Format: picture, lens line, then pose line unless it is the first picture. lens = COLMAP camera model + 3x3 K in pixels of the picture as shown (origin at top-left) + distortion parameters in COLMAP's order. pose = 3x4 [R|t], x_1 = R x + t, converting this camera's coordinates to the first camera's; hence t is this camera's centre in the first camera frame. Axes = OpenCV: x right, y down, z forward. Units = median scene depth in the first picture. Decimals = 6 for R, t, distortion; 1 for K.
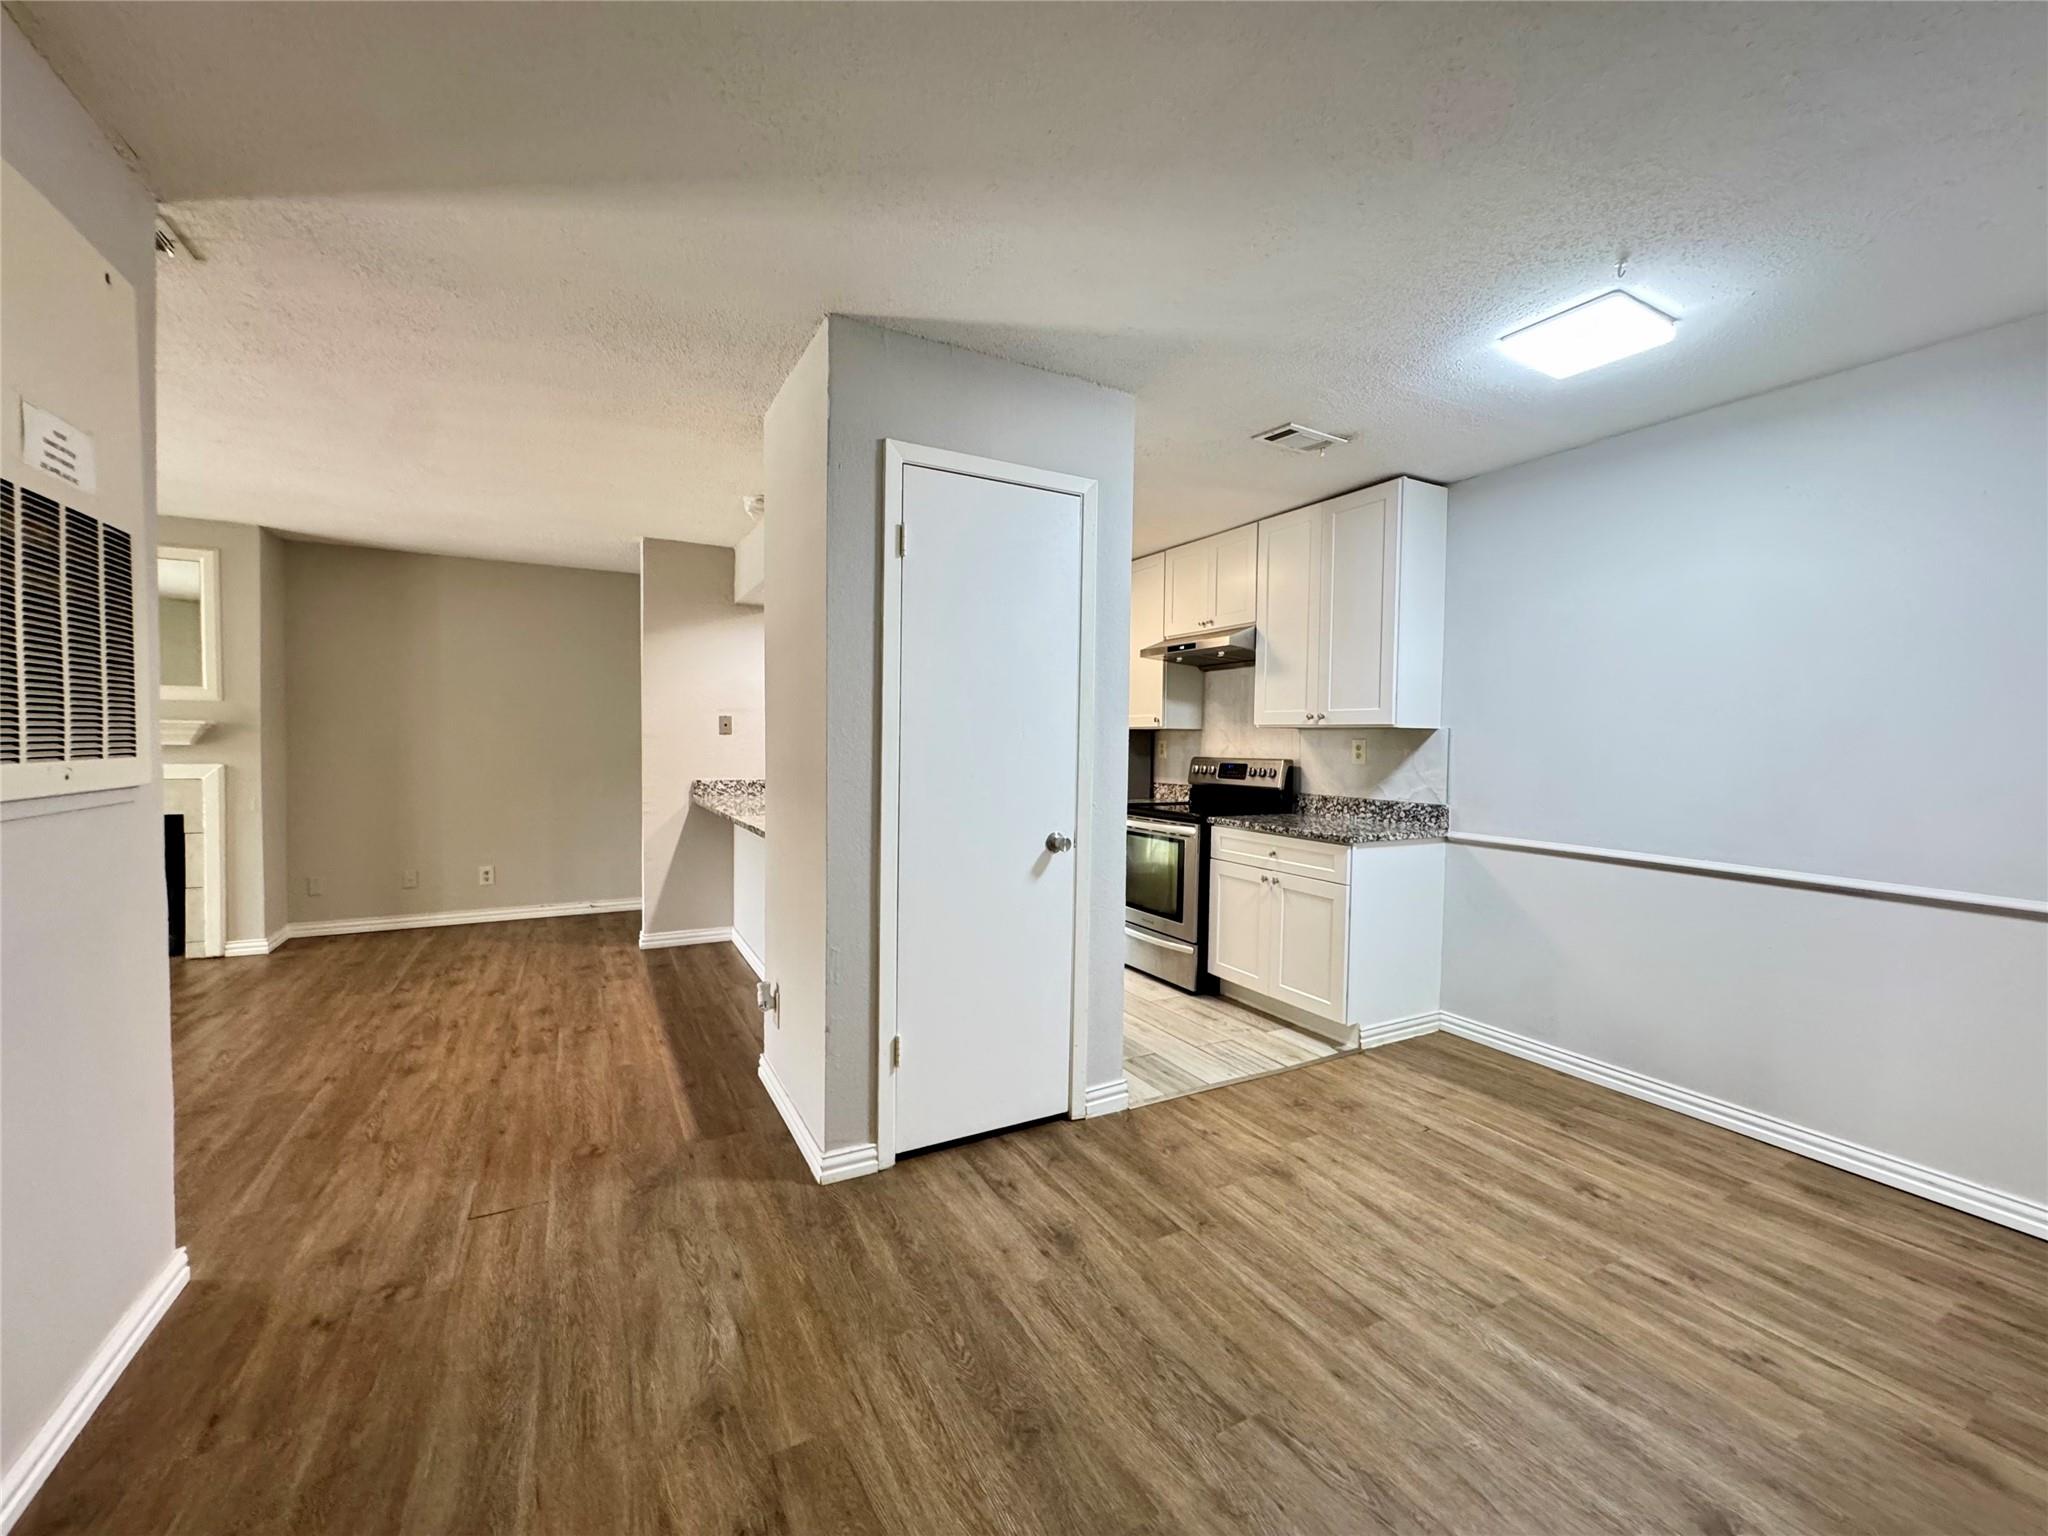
lens RADIAL K [[822.0, 0, 1026.3], [0, 822.0, 763.9], [0, 0, 1]] dist [-0.003182, 0.000273]
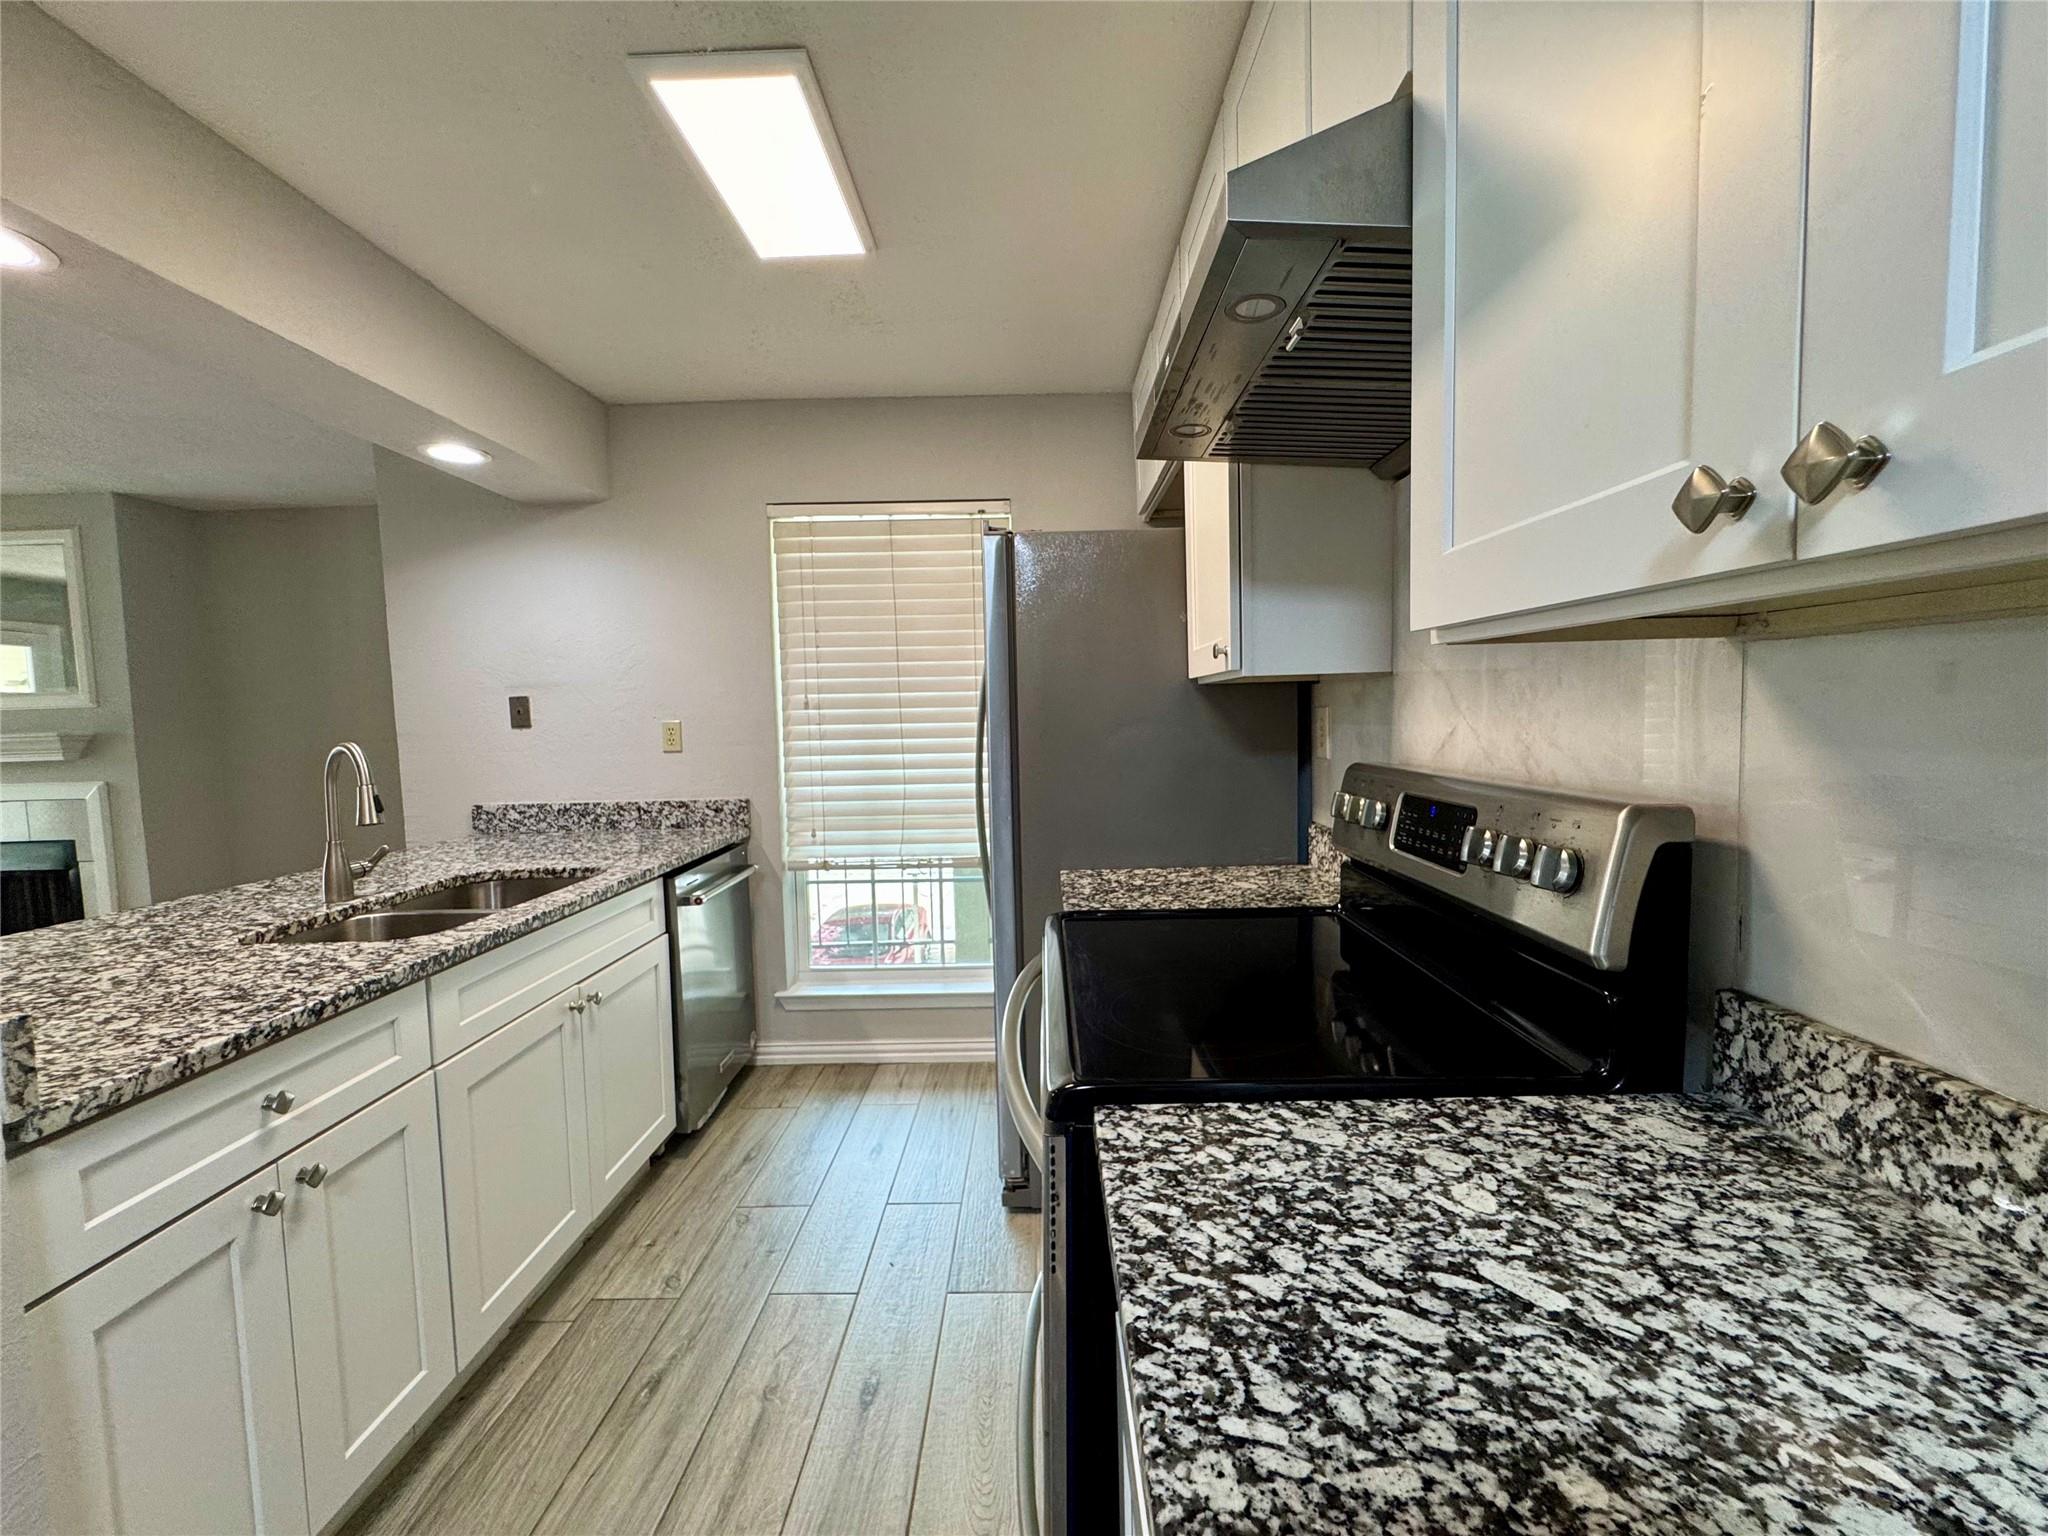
lens RADIAL K [[822.0, 0, 1026.3], [0, 822.0, 763.9], [0, 0, 1]] dist [-0.003182, 0.000273]
pose [[0.871164, -0.004147, -0.490975, 0.312968], [0.024669, 0.999071, 0.035333, -0.027498], [0.490373, -0.042892, 0.870457, 0.841357]]
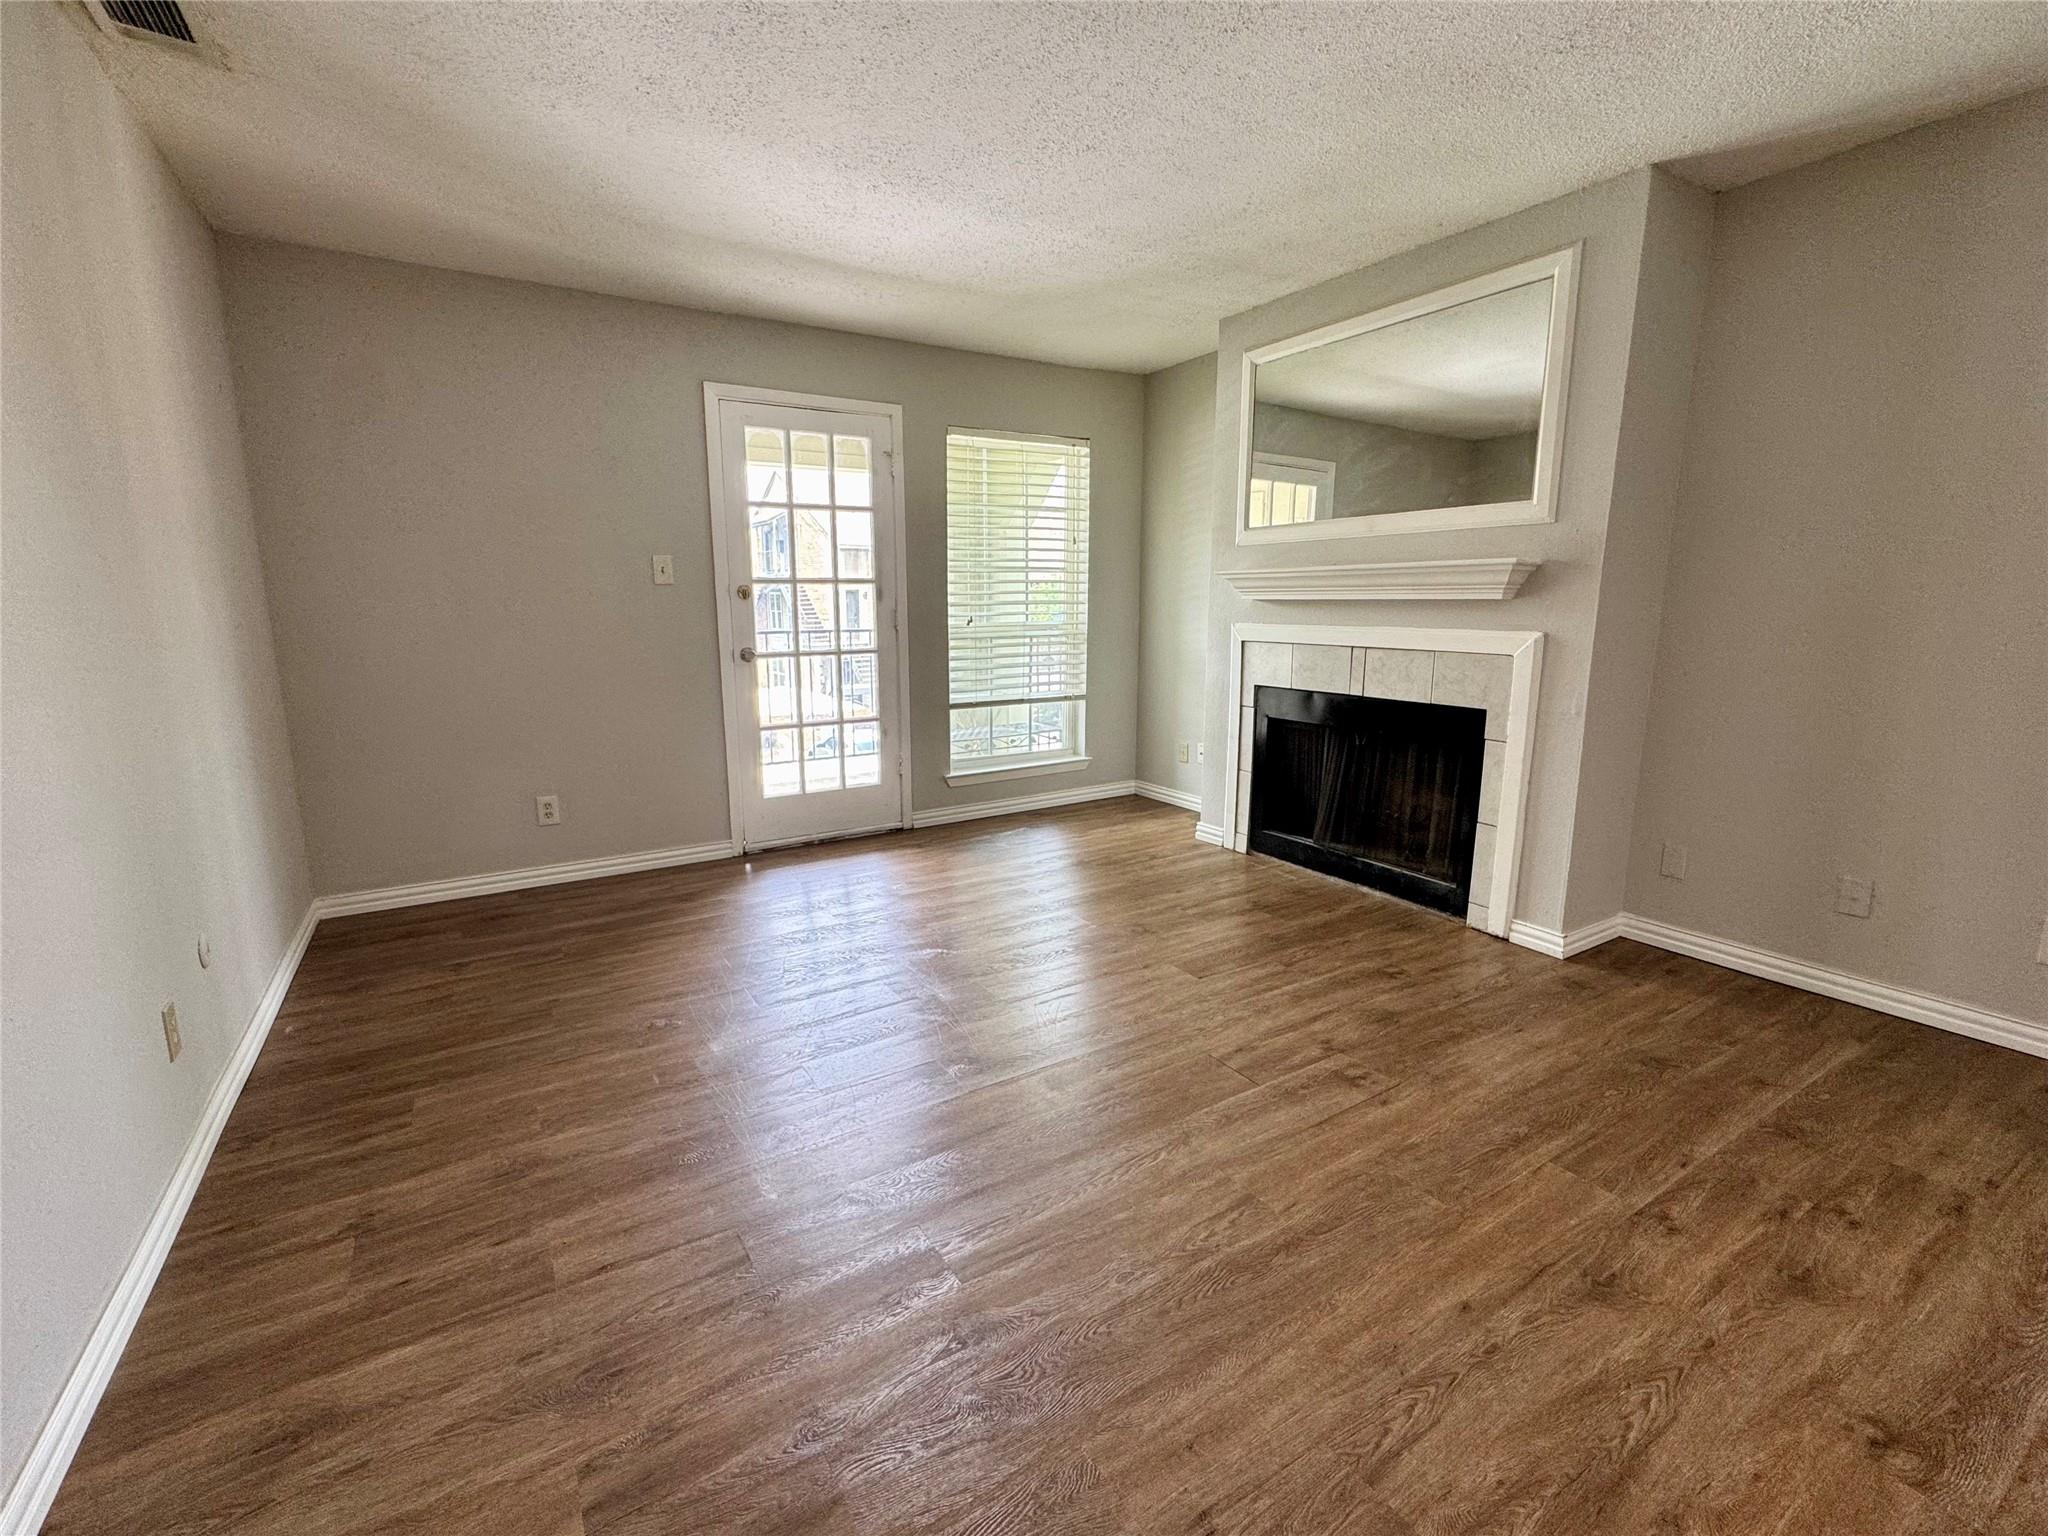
lens RADIAL K [[894.0, 0, 1020.4], [0, 894.0, 761.7], [0, 0, 1]] dist [-0.002753, -0.000693]
pose [[0.051501, 0.167579, -0.984513, -0.400761], [-0.027381, 0.985687, 0.166347, -0.004360], [0.998298, 0.018390, 0.055352, 0.678510]]
